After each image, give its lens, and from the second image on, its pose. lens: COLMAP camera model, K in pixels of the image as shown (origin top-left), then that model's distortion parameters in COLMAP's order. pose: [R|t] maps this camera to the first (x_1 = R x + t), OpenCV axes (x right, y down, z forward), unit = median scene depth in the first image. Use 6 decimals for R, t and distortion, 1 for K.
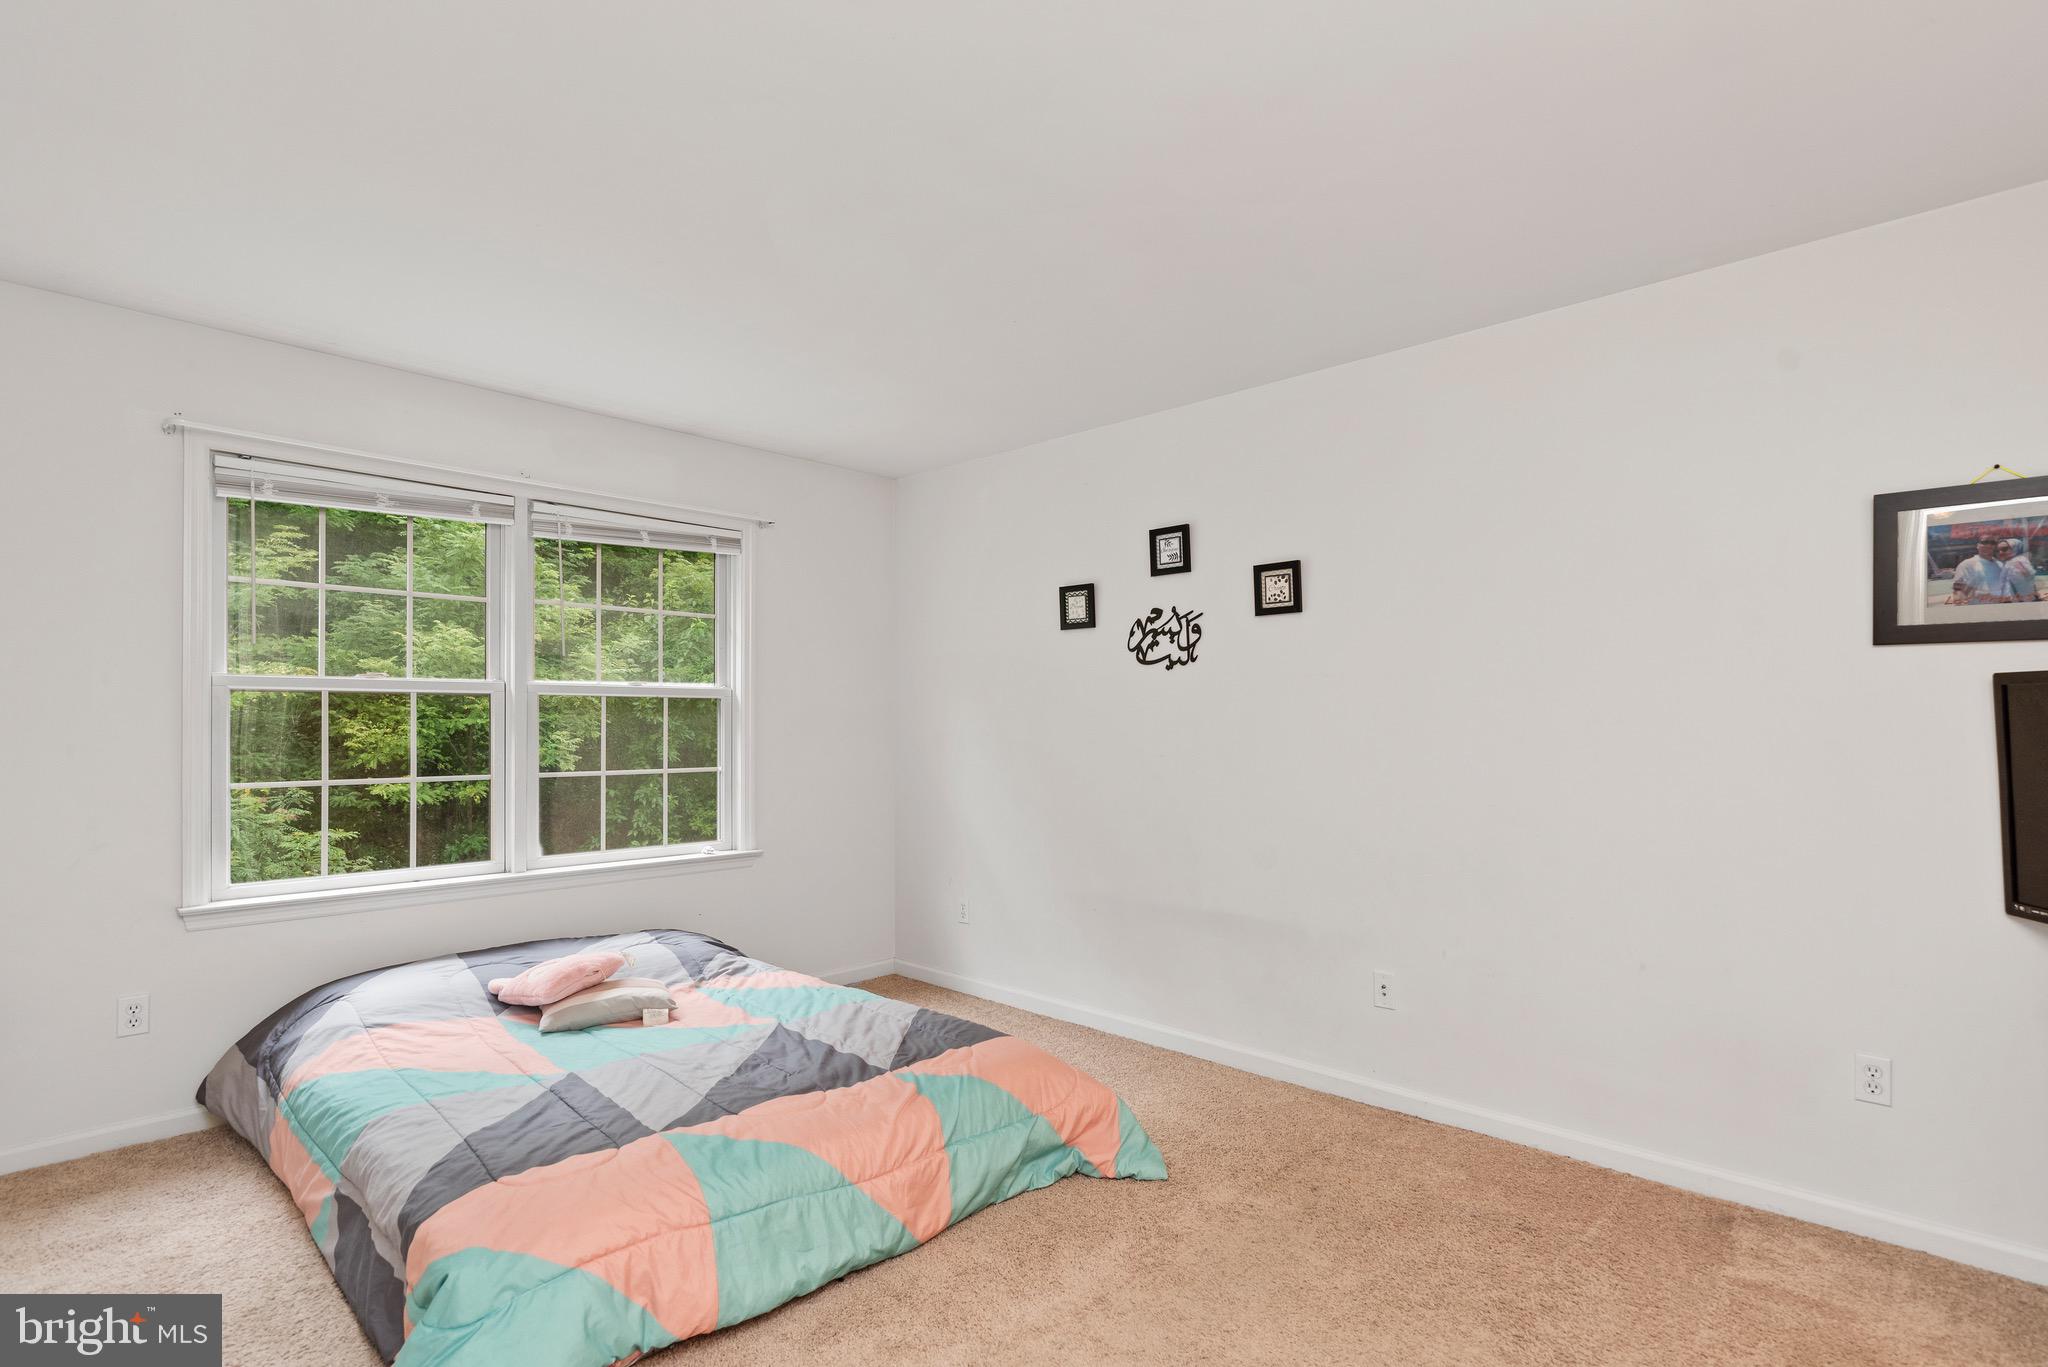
lens RADIAL K [[1002.8, 0, 1025.0], [0, 1002.8, 676.9], [0, 0, 1]] dist [-0.001722, 0.001995]
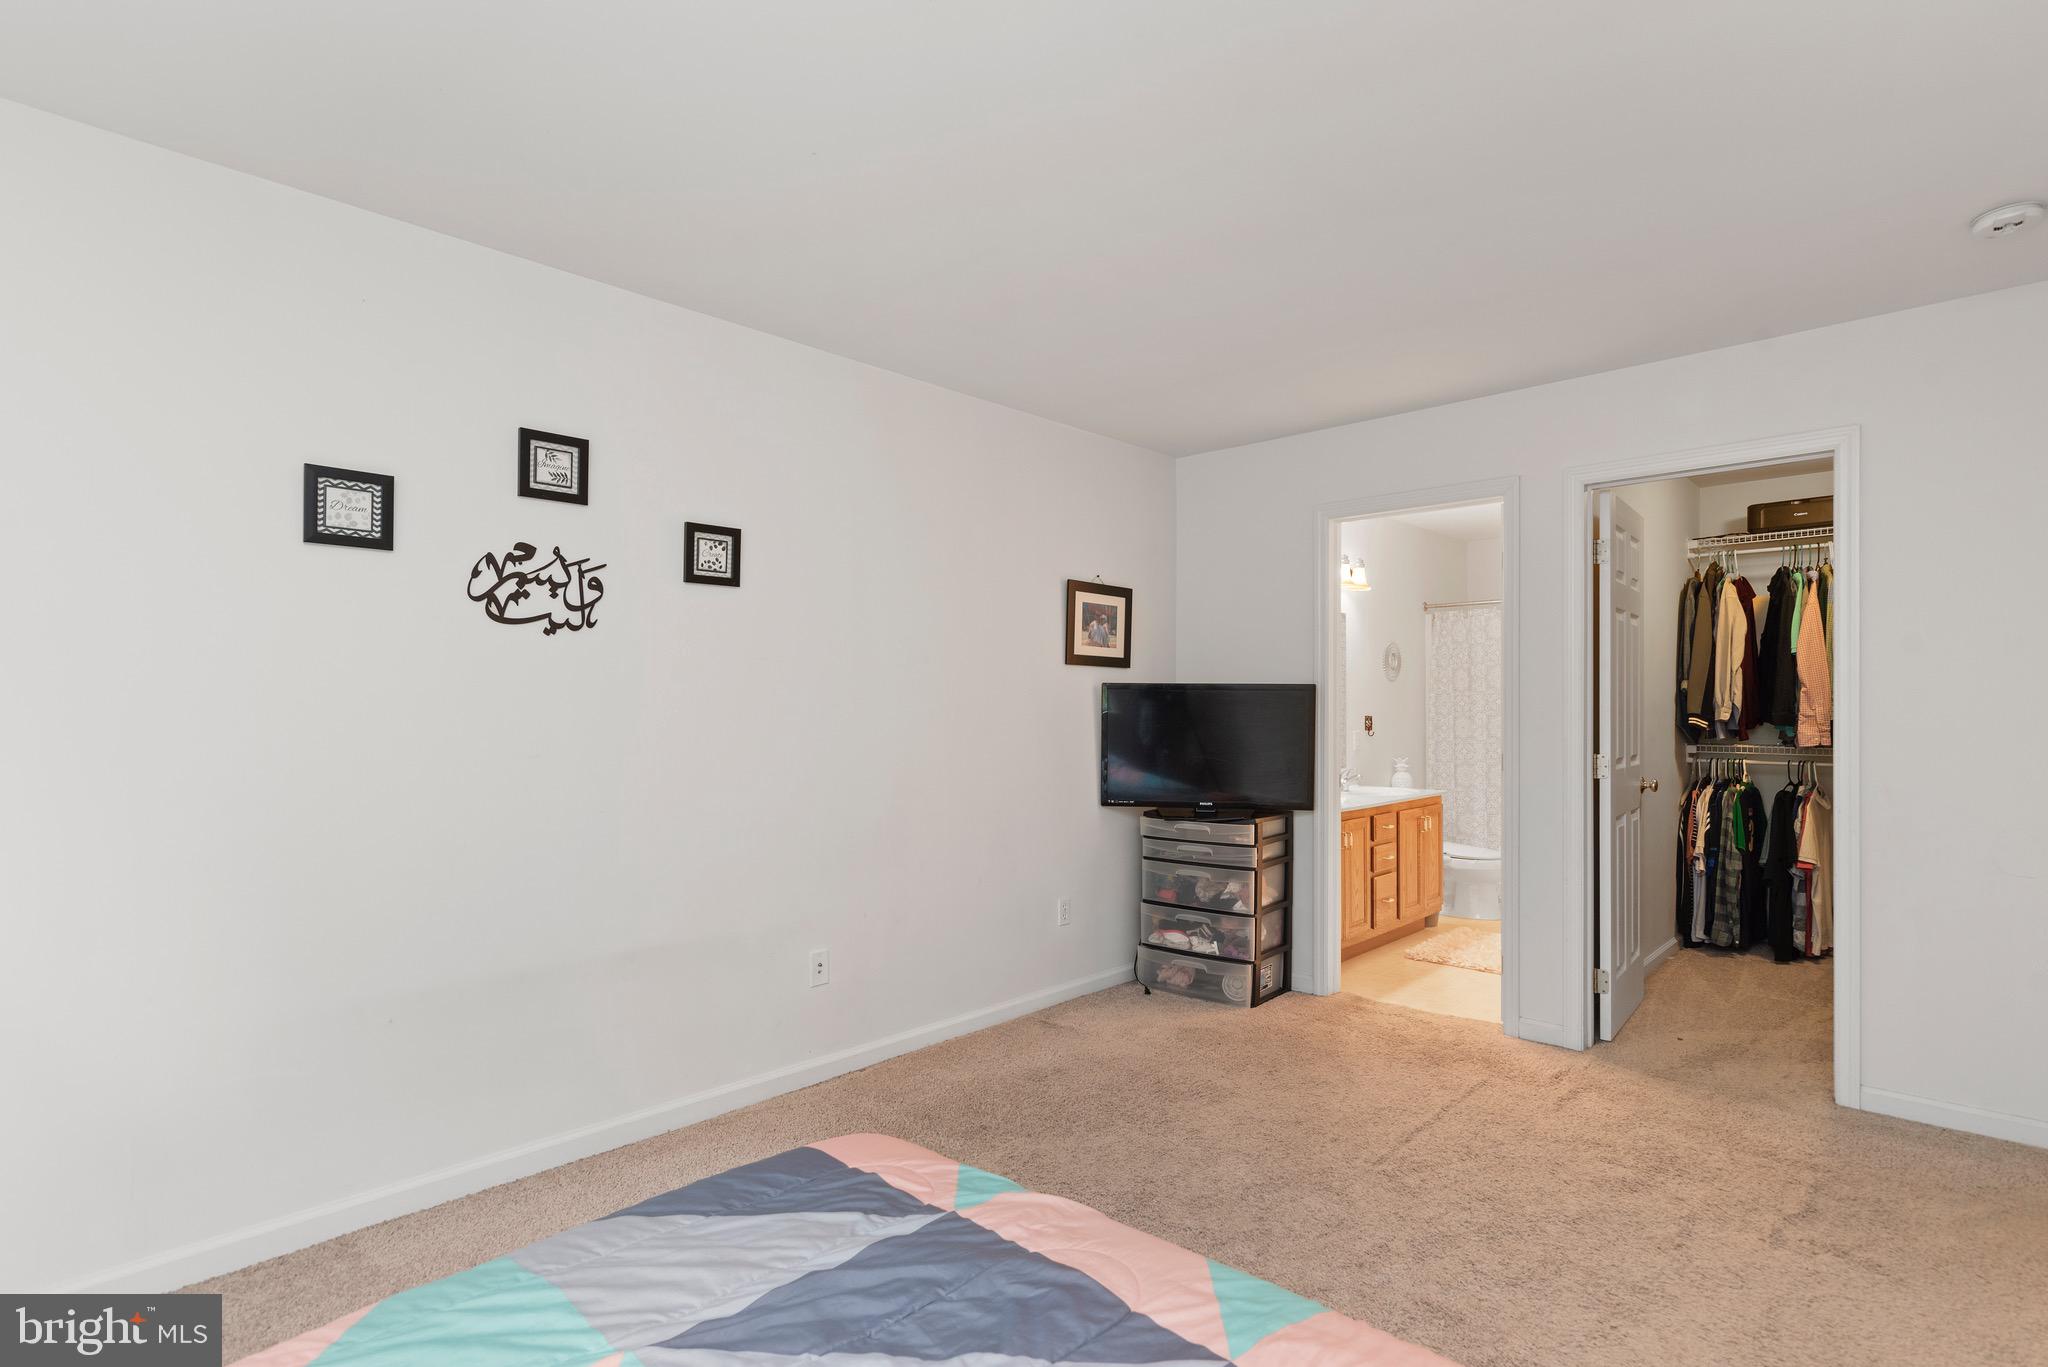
lens RADIAL K [[1002.8, 0, 1024.3], [0, 1002.8, 696.8], [0, 0, 1]] dist [-0.001722, 0.001995]
pose [[-0.000829, 0.023320, 0.999728, -0.565136], [-0.031220, 0.999240, -0.023335, 0.042819], [-0.999512, -0.031230, -0.000101, 0.665859]]
